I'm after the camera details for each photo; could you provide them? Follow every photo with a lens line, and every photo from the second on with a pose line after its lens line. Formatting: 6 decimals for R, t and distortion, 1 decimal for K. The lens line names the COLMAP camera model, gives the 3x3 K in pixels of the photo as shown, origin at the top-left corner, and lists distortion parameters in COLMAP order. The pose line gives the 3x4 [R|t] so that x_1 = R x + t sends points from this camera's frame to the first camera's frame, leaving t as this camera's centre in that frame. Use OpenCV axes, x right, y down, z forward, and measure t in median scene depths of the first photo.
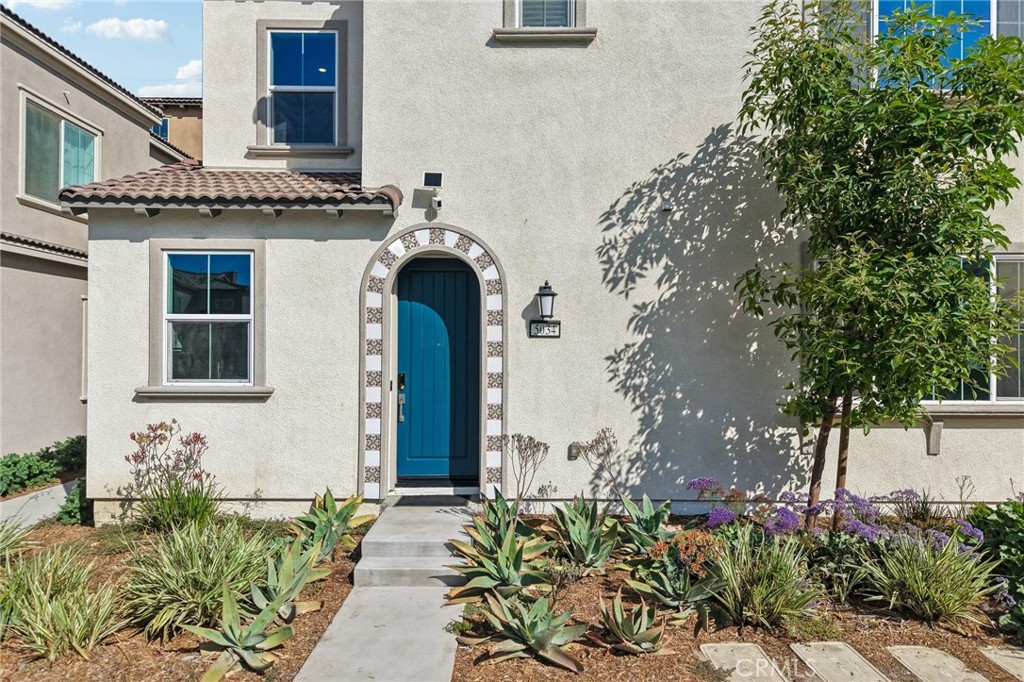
lens RADIAL K [[679.4, 0, 507.7], [0, 679.4, 361.9], [0, 0, 1]] dist [0.005835, -0.001751]
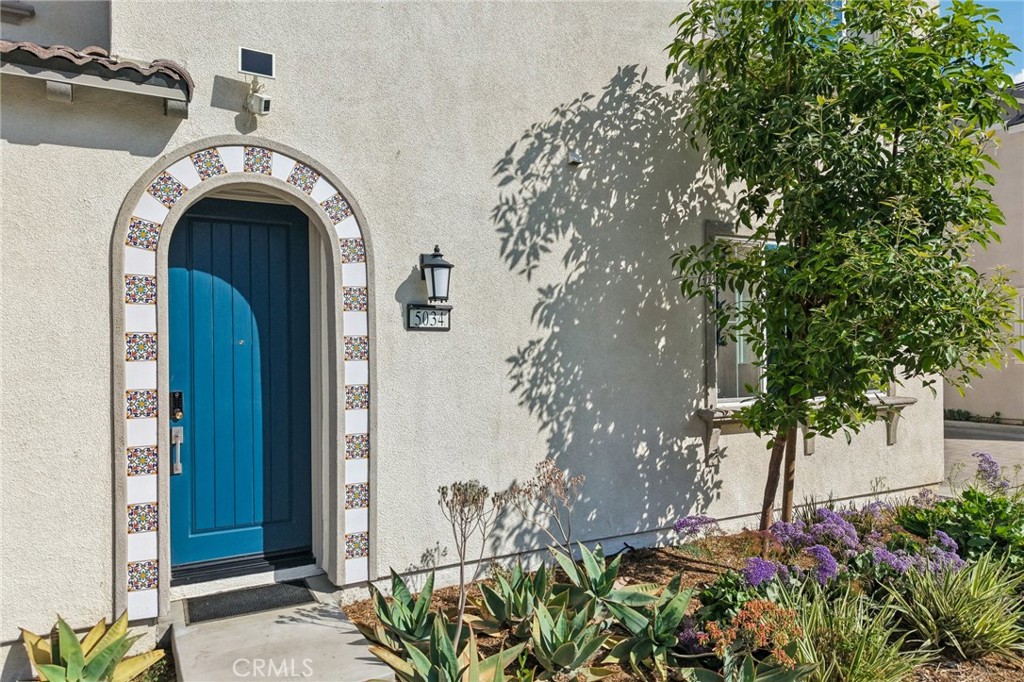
lens RADIAL K [[688.3, 0, 515.6], [0, 688.3, 364.7], [0, 0, 1]] dist [0.022582, -0.058073]
pose [[0.872711, -0.021442, 0.487765, -0.204850], [0.023201, 0.999728, 0.002436, -0.001465], [-0.487685, 0.009191, 0.872971, 0.360316]]
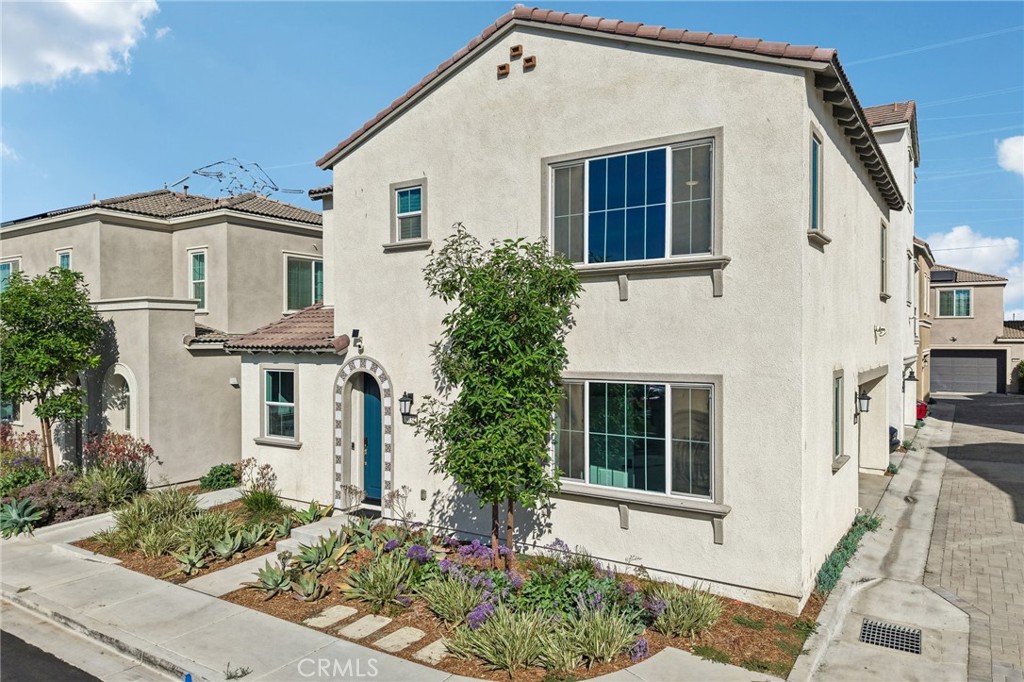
lens RADIAL K [[688.4, 0, 512.0], [0, 688.4, 341.0], [0, 0, 1]] dist [0.010502, 0.000070]
pose [[0.832534, -0.006212, -0.553939, 1.199970], [-0.002400, 0.999887, -0.014820, -0.216157], [0.553968, 0.013668, 0.832426, -0.270495]]
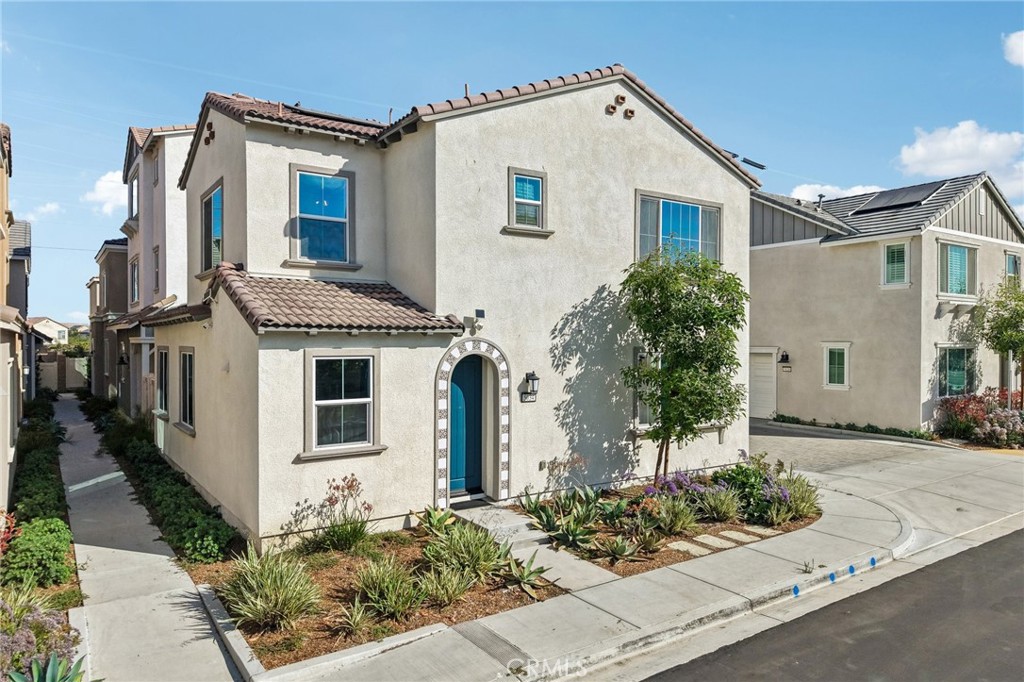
lens RADIAL K [[683.6, 0, 512.0], [0, 683.6, 341.0], [0, 0, 1]] dist [0.017607, -0.002364]
pose [[0.825708, -0.005001, 0.564075, -0.971784], [0.012114, 0.999887, -0.008869, -0.178232], [-0.563967, 0.014157, 0.825676, -0.430244]]
